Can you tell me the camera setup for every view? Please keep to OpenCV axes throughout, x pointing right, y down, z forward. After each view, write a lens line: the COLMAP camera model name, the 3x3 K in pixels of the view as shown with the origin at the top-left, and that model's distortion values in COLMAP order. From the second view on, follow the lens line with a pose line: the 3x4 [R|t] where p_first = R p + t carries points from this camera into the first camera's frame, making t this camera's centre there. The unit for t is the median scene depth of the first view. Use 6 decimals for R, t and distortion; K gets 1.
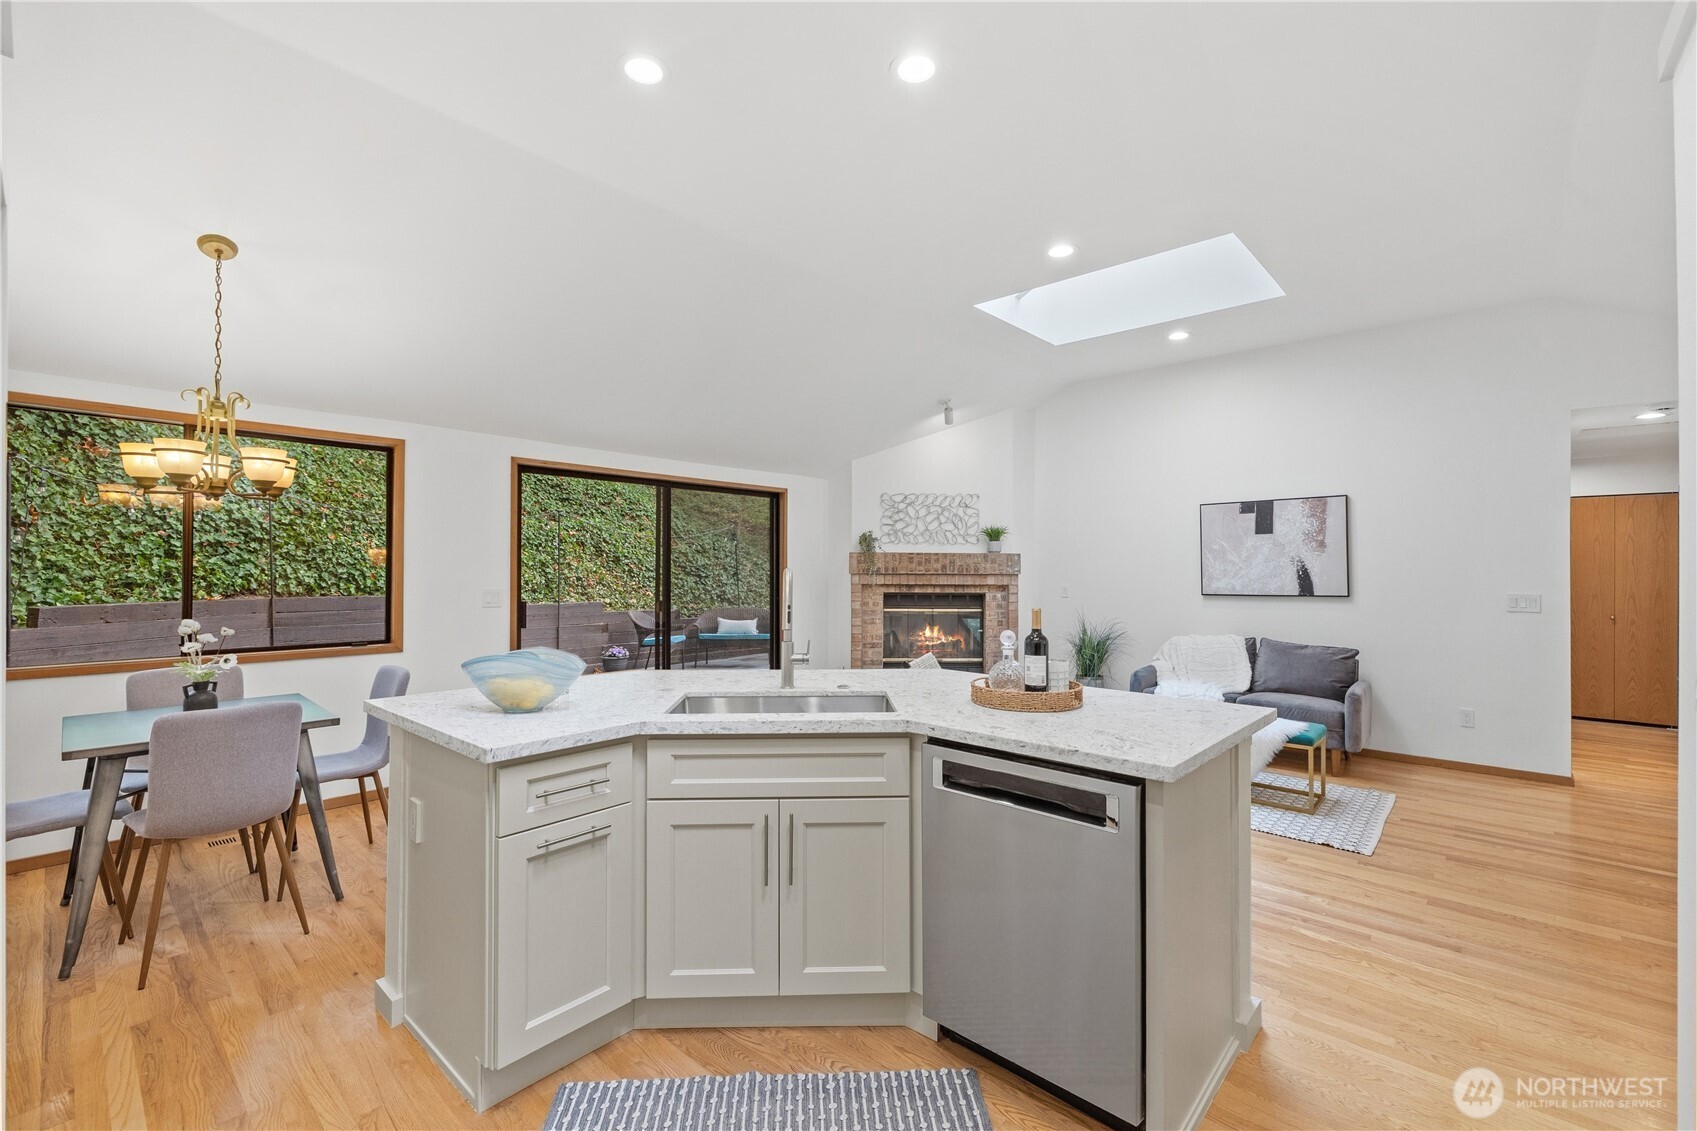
lens RADIAL K [[719.2, 0, 847.9], [0, 719.2, 567.1], [0, 0, 1]] dist [0.002051, -0.000982]
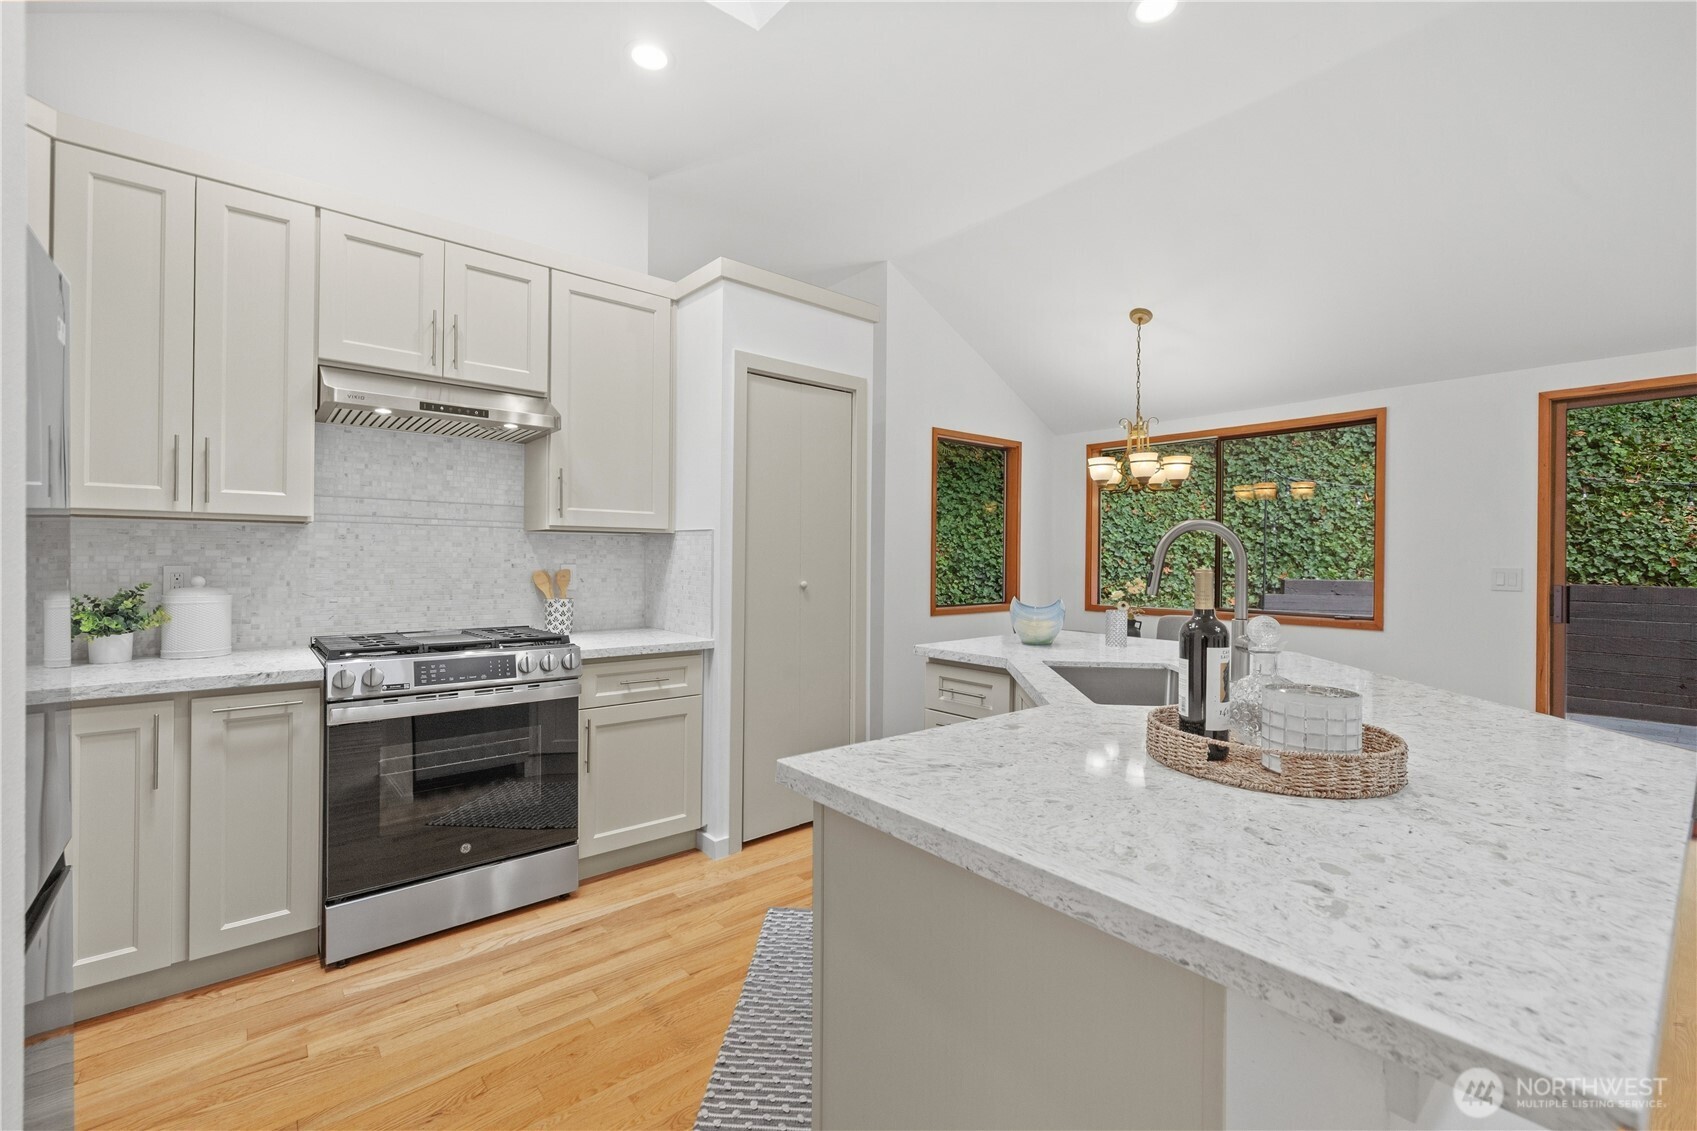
lens RADIAL K [[719.2, 0, 842.5], [0, 719.2, 560.0], [0, 0, 1]] dist [0.002051, -0.000982]
pose [[-0.141053, -0.000304, -0.990002, 0.255669], [-0.004667, 0.999989, 0.000358, 0.016203], [0.989991, 0.004671, -0.141053, 0.255814]]
